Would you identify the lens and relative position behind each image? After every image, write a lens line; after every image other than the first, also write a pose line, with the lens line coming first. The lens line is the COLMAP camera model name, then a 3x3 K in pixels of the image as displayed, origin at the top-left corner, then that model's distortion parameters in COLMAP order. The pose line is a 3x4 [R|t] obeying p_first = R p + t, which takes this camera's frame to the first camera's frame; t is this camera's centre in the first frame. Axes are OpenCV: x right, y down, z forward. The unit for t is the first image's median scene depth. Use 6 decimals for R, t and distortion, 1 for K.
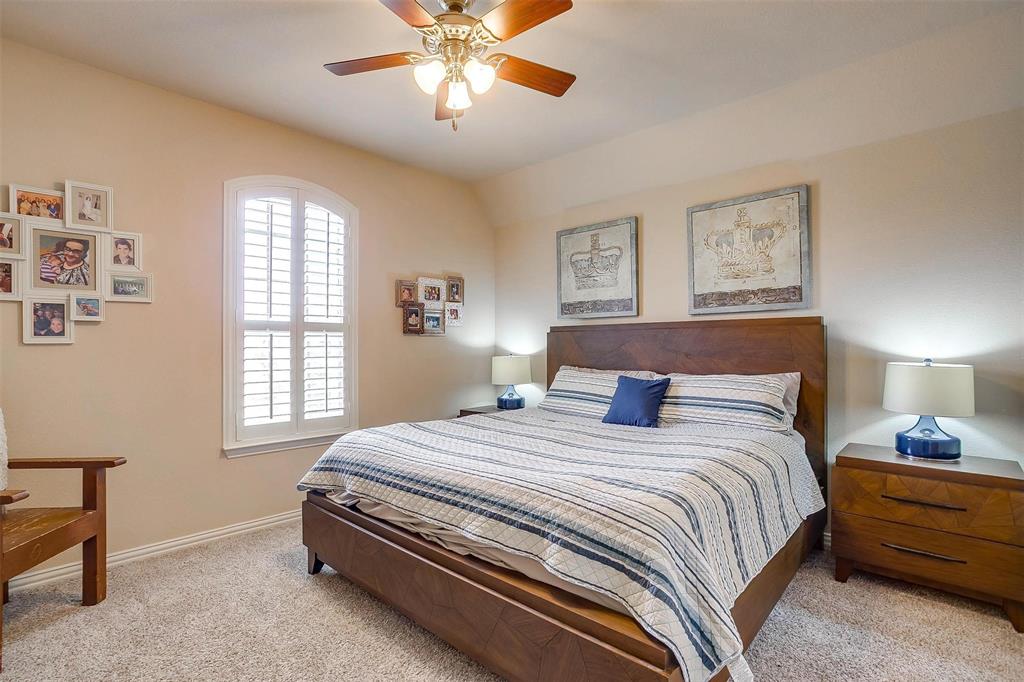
lens RADIAL K [[498.1, 0, 511.5], [0, 498.1, 345.1], [0, 0, 1]] dist [-0.045911, 0.020627]
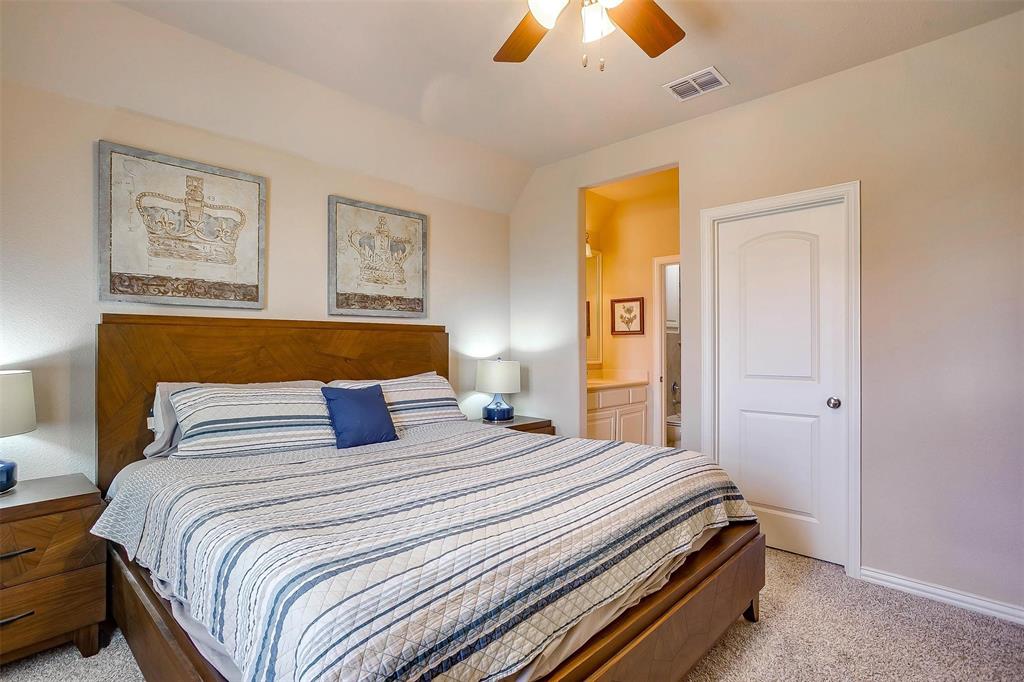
lens RADIAL K [[498.1, 0, 511.2], [0, 498.1, 342.4], [0, 0, 1]] dist [-0.045911, 0.020627]
pose [[0.021398, 0.010089, 0.999720, -0.542693], [-0.004744, 0.999939, -0.009990, -0.003440], [-0.999760, -0.004529, 0.021445, 0.673683]]
